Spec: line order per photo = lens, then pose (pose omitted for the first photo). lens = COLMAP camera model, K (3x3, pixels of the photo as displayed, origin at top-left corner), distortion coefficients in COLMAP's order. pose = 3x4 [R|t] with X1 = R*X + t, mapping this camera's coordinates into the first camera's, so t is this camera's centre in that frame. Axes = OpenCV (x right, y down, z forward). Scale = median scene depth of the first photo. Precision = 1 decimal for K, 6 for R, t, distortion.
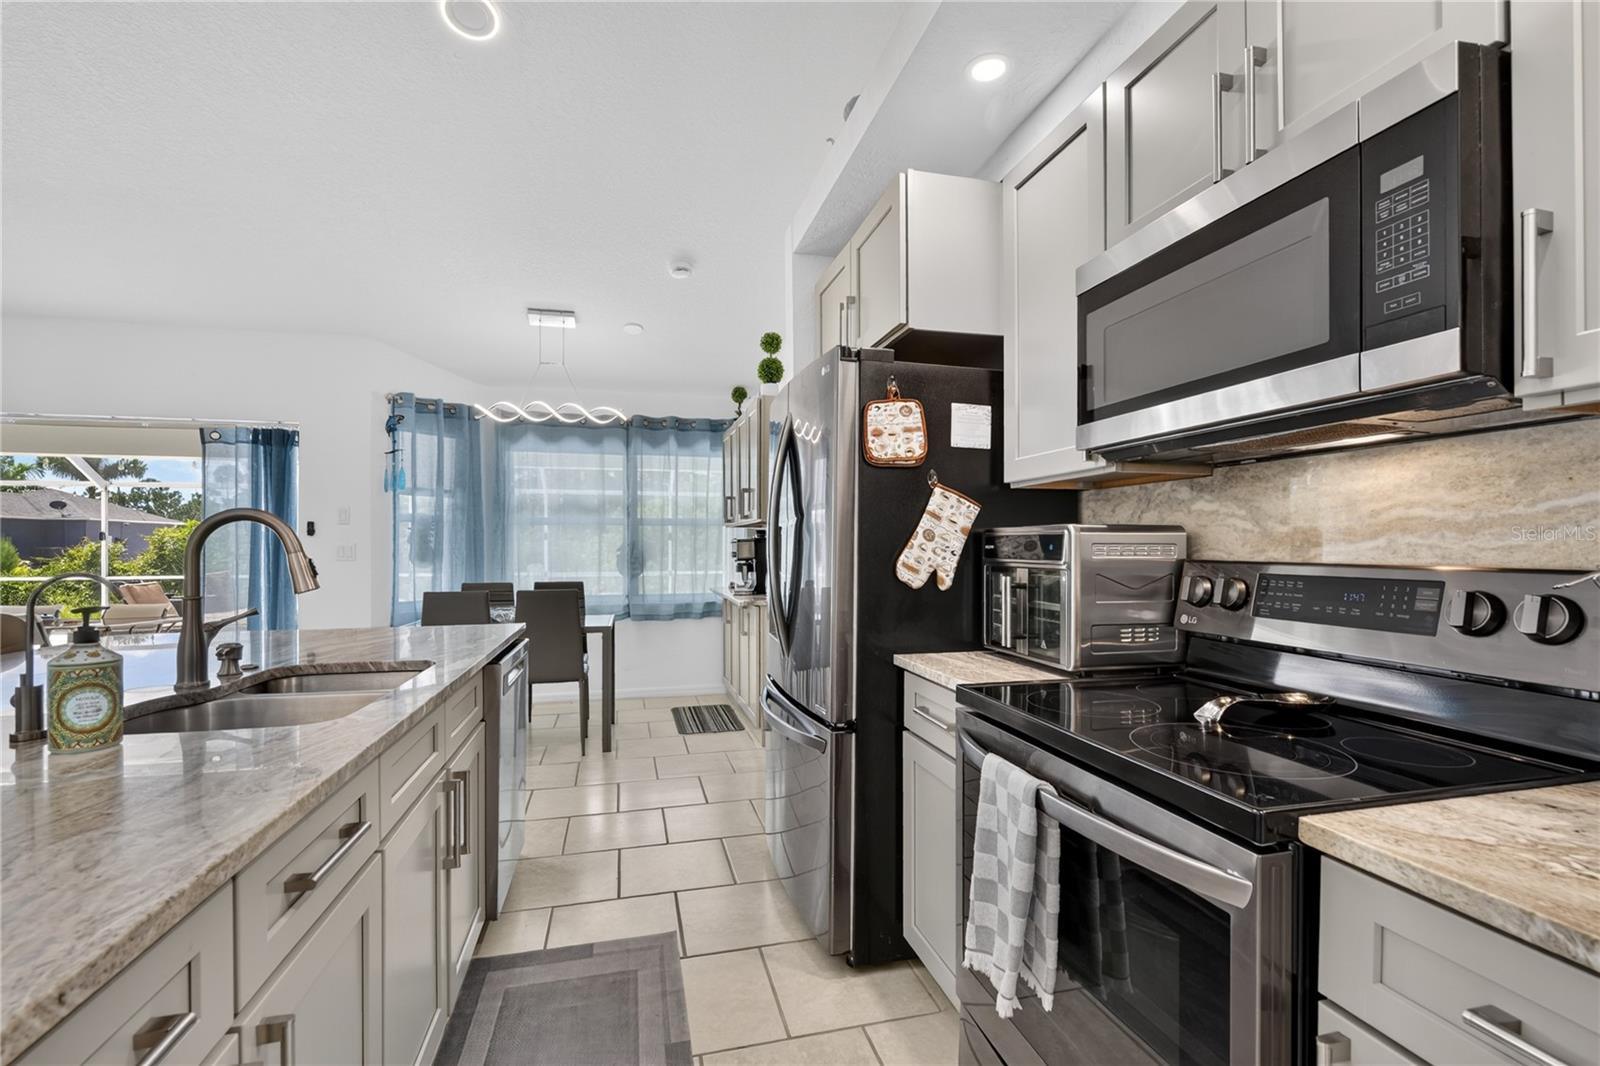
lens RADIAL K [[737.1, 0, 819.0], [0, 737.1, 544.7], [0, 0, 1]] dist [-0.000207, -0.000369]
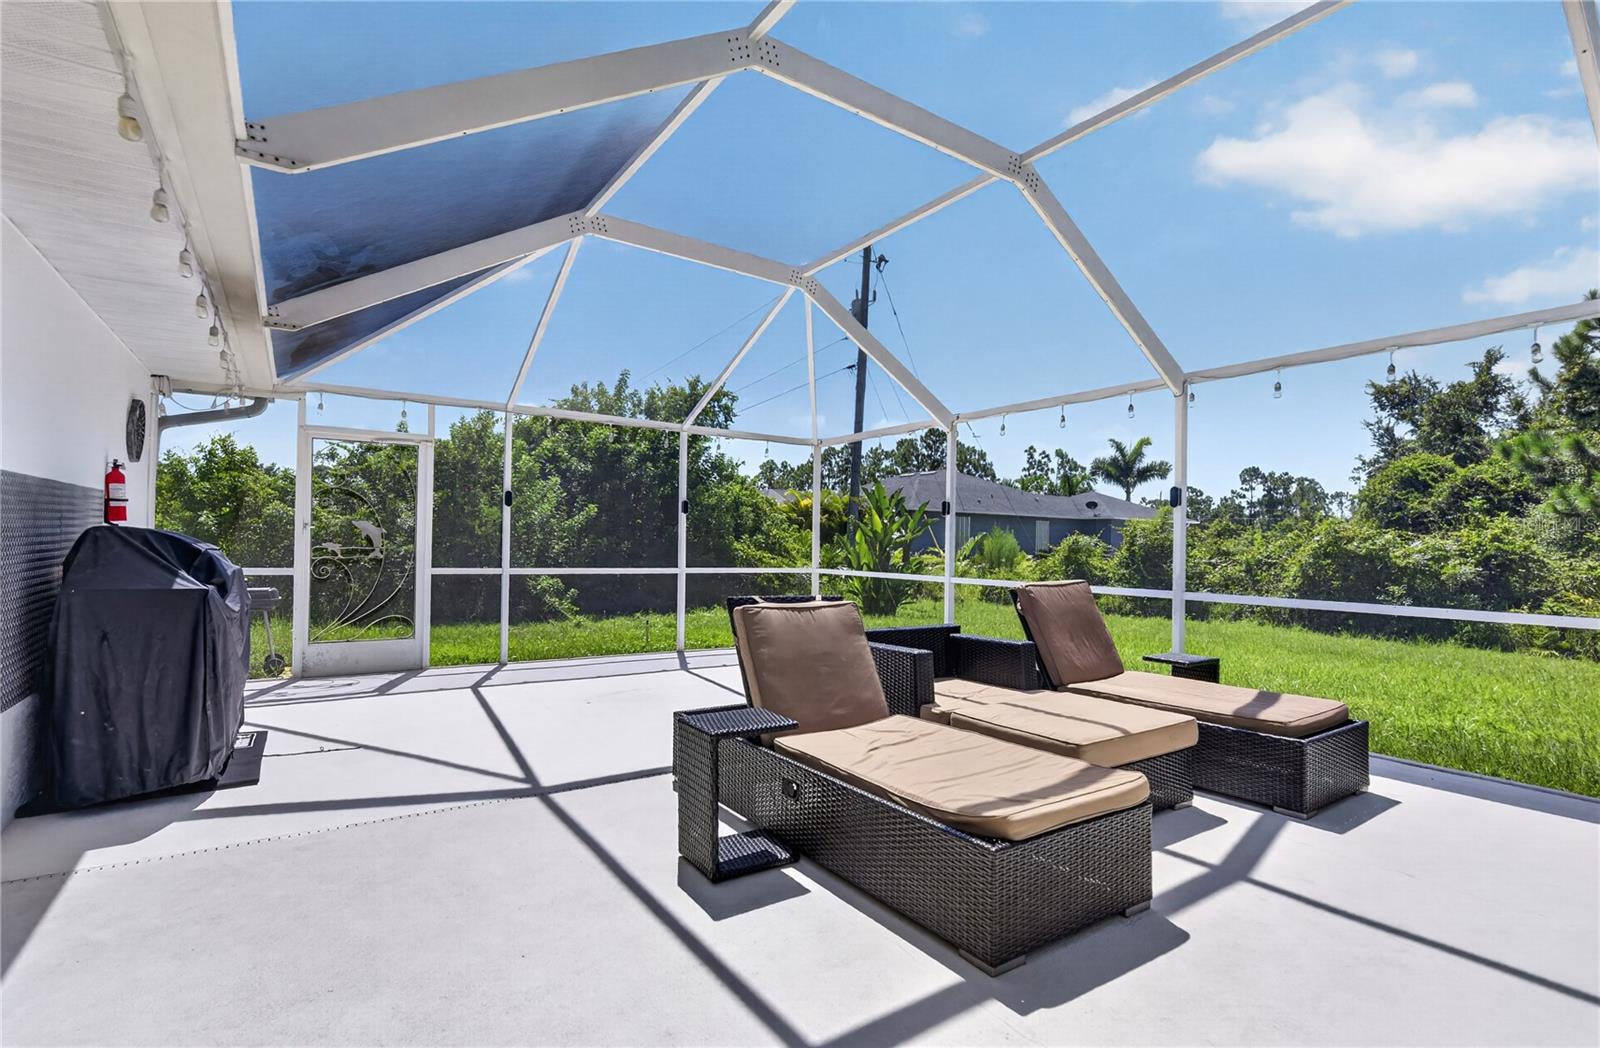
lens RADIAL K [[732.9, 0, 827.5], [0, 732.9, 530.0], [0, 0, 1]] dist [-0.002661, -0.000735]
pose [[0.347369, -0.008656, -0.937688, -0.178830], [-0.020110, 0.999659, -0.016677, 0.006697], [0.937513, 0.024650, 0.347077, 0.278585]]
